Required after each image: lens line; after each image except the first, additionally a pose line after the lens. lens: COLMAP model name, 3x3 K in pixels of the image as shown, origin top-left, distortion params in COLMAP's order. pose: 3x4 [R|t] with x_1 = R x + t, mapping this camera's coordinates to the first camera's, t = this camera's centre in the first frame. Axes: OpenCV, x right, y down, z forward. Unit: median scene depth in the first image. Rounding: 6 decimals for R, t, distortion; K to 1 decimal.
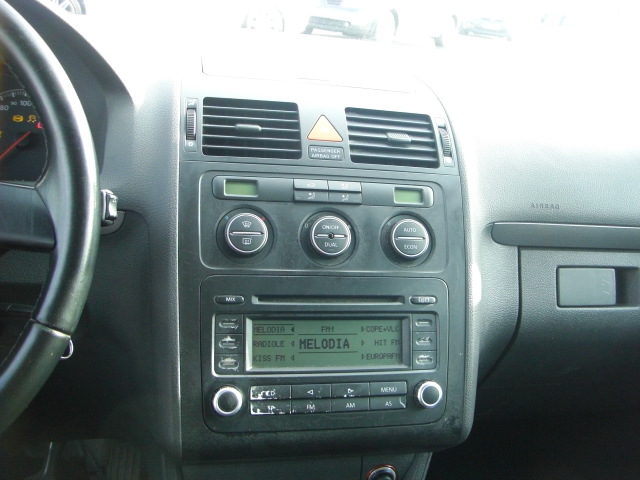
lens RADIAL K [[721.8, 0, 338.4], [0, 721.8, 224.0], [0, 0, 1]] dist [-0.137360, 0.000000]
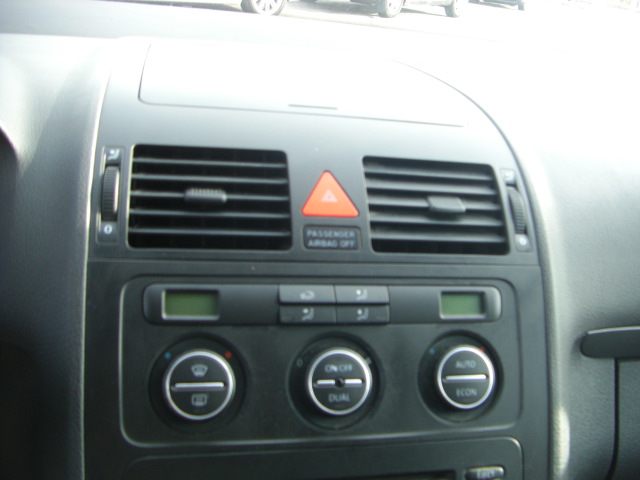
lens RADIAL K [[721.8, 0, 345.0], [0, 721.8, 208.5], [0, 0, 1]] dist [-0.137360, 0.000000]
pose [[0.999947, 0.007458, 0.007166, -0.010812], [-0.007663, 0.999549, 0.029035, -0.144690], [-0.006947, -0.029088, 0.999553, 0.392021]]
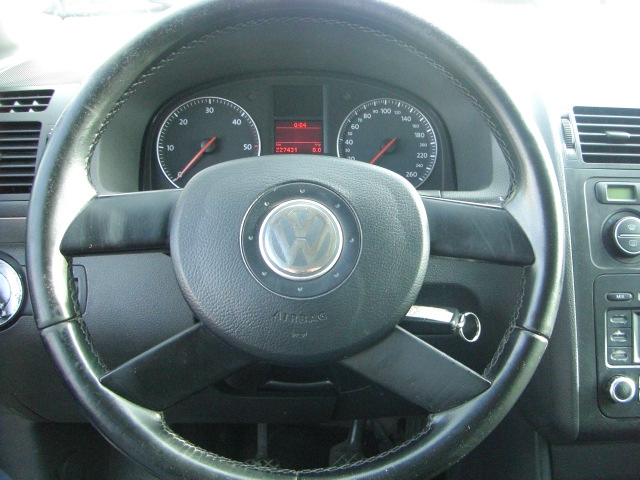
lens RADIAL K [[721.8, 0, 335.5], [0, 721.8, 230.5], [0, 0, 1]] dist [-0.137360, 0.000000]
pose [[0.975407, -0.005121, -0.220351, -0.312337], [0.019014, 0.997958, 0.060973, -0.064794], [0.219589, -0.063664, 0.973513, -0.124150]]
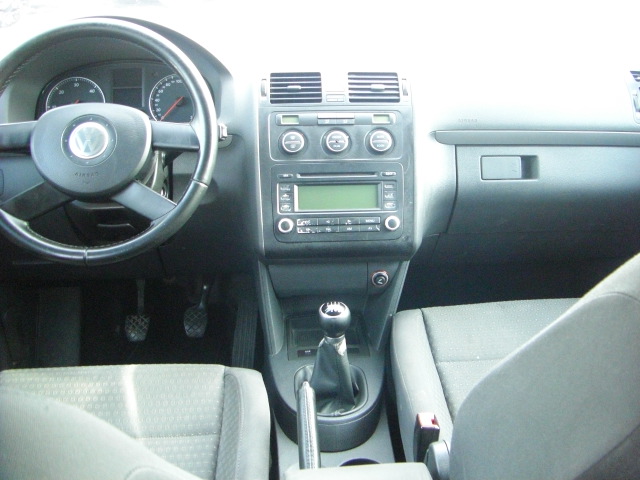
lens RADIAL K [[721.8, 0, 321.7], [0, 721.8, 233.6], [0, 0, 1]] dist [-0.137360, 0.000000]
pose [[0.976056, -0.027649, -0.215756, 0.349496], [0.048710, 0.994481, 0.092920, 0.077681], [0.211996, -0.101205, 0.972016, -0.877365]]
